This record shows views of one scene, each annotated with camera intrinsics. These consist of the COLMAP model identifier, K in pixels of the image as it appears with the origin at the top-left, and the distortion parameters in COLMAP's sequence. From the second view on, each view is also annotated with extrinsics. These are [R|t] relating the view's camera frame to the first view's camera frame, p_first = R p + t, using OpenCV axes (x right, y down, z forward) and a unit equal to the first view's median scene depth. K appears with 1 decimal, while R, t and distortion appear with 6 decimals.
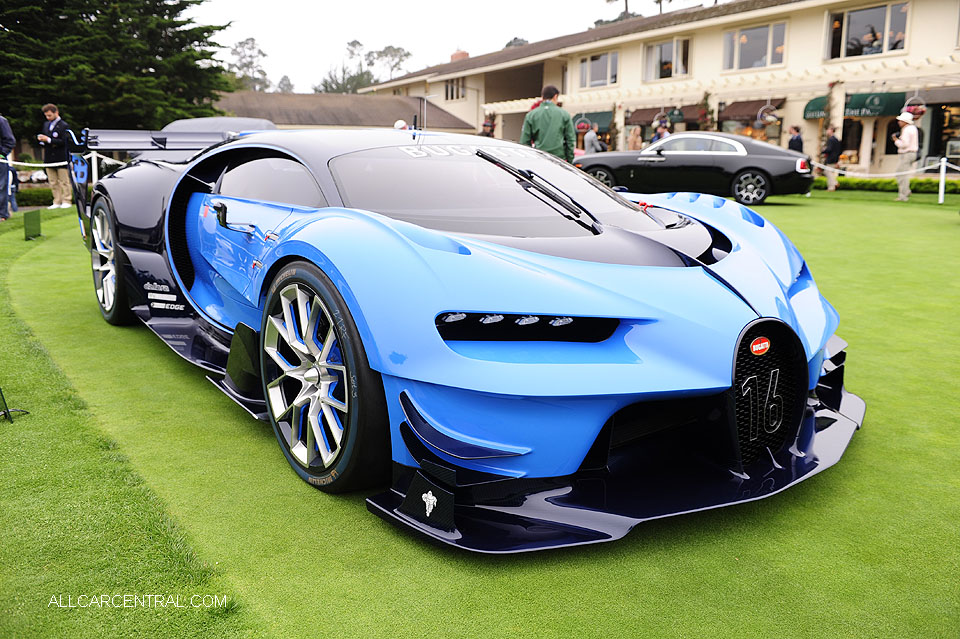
lens RADIAL K [[768.1, 0, 480.0], [0, 768.1, 319.5], [0, 0, 1]] dist [-0.057315, 0.009336]
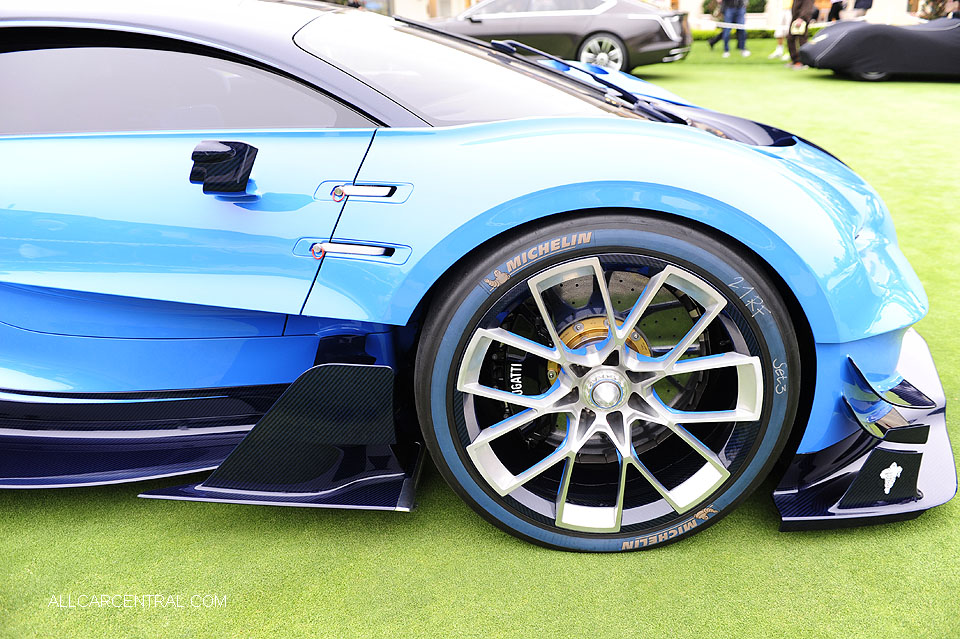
lens RADIAL K [[768.1, 0, 480.0], [0, 768.1, 319.5], [0, 0, 1]] dist [-0.057315, 0.009336]
pose [[0.654184, -0.303640, 0.692709, -0.402318], [0.189832, 0.952476, 0.238231, -0.088273], [-0.732125, -0.024349, 0.680735, 0.376450]]
